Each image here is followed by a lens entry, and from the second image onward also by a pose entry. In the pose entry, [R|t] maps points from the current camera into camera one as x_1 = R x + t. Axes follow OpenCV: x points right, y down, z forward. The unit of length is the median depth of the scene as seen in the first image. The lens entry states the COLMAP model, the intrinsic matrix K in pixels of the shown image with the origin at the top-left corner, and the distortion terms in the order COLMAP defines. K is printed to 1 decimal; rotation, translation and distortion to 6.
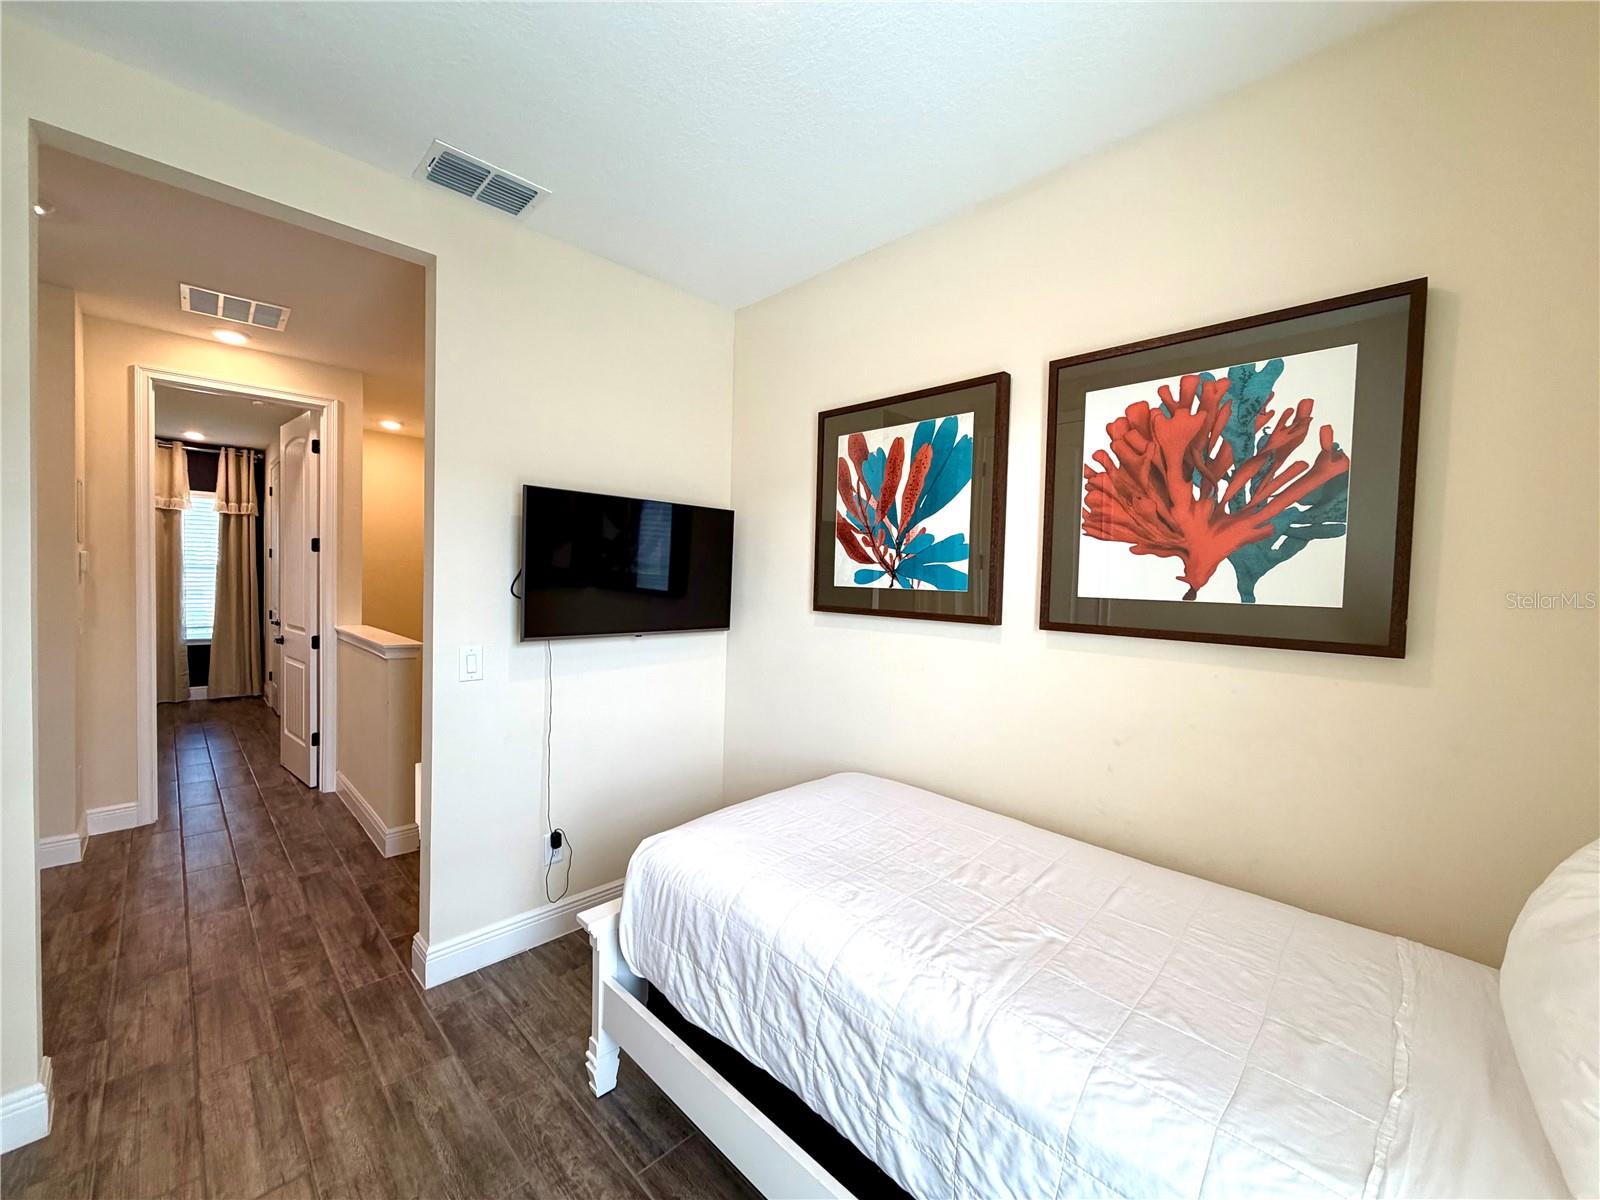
lens RADIAL K [[640.0, 0, 798.8], [0, 640.0, 597.1], [0, 0, 1]] dist [-0.002832, -0.000046]
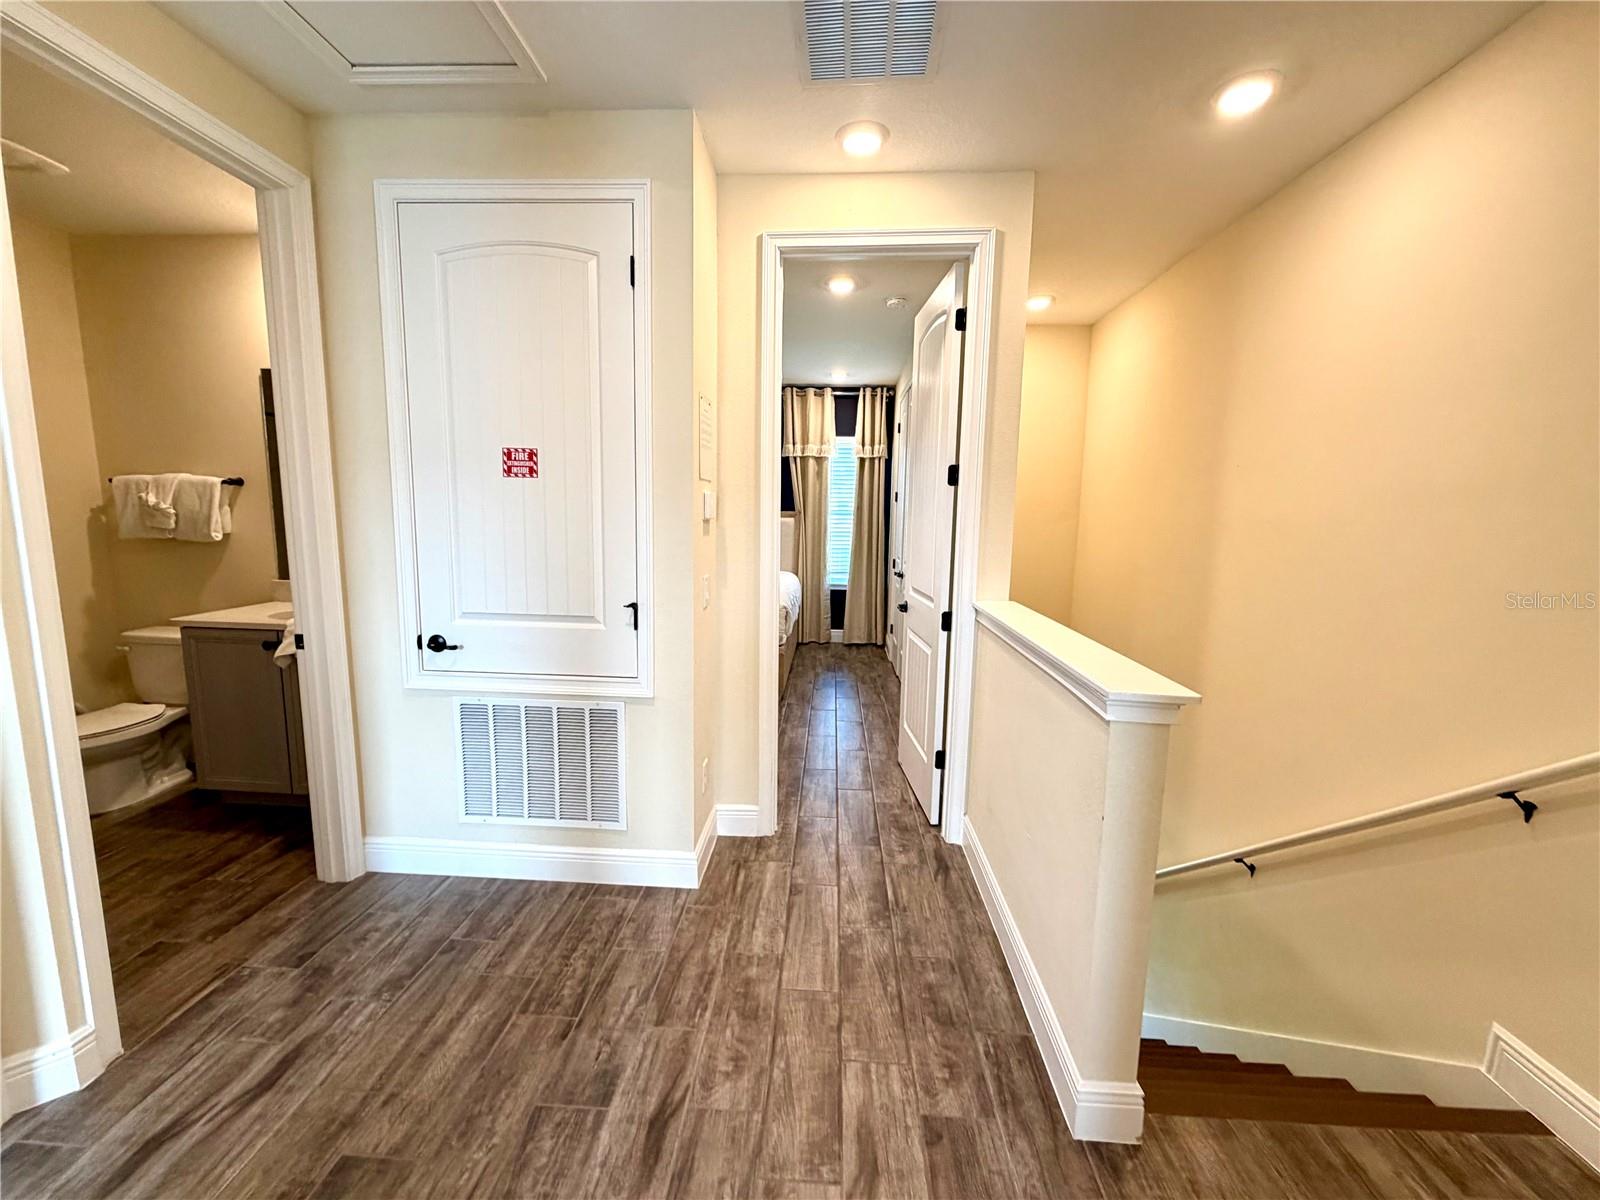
lens RADIAL K [[640.0, 0, 801.3], [0, 640.0, 603.8], [0, 0, 1]] dist [-0.002832, -0.000046]
pose [[0.673314, 0.092097, -0.733598, -0.249310], [-0.021285, 0.994215, 0.105279, -0.010856], [0.739050, -0.055271, 0.671379, 0.295833]]
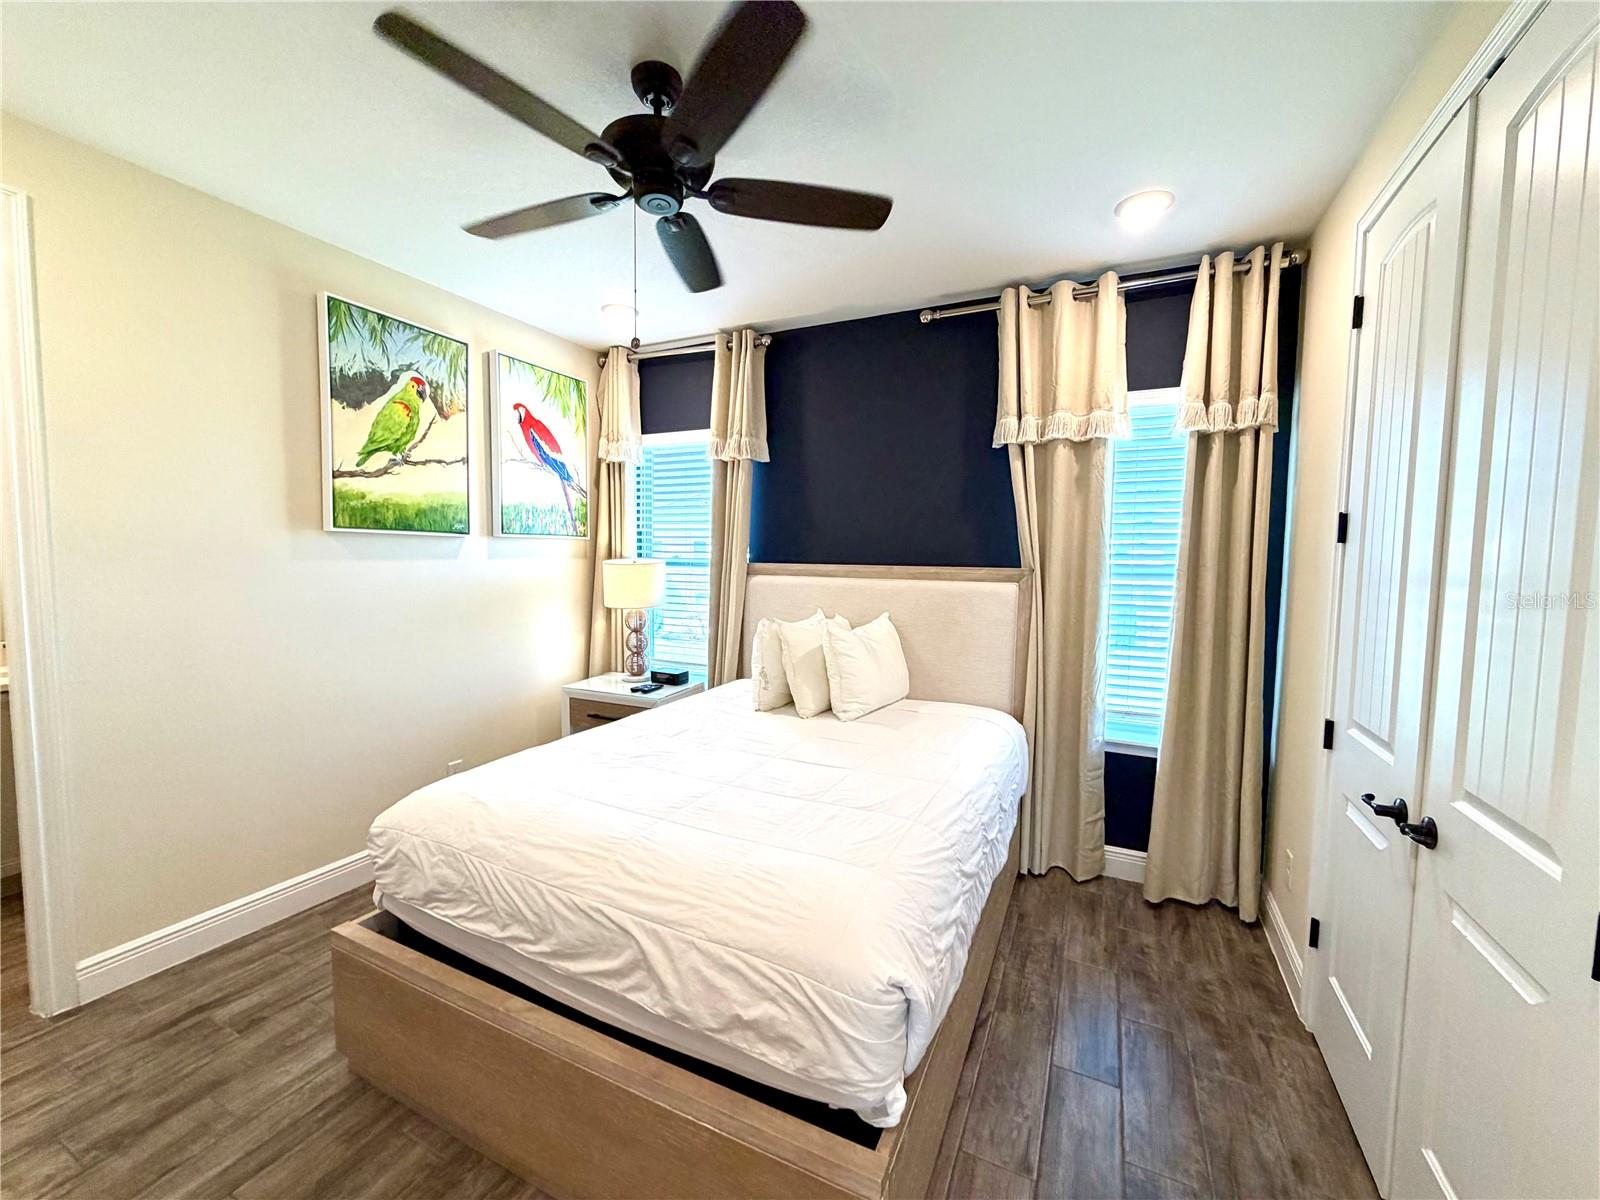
lens RADIAL K [[640.0, 0, 792.6], [0, 640.0, 599.0], [0, 0, 1]] dist [-0.002832, -0.000046]
pose [[0.308364, 0.045013, -0.950203, -0.681098], [-0.032389, 0.998797, 0.036805, -0.042572], [0.950717, 0.019427, 0.309452, 0.732884]]
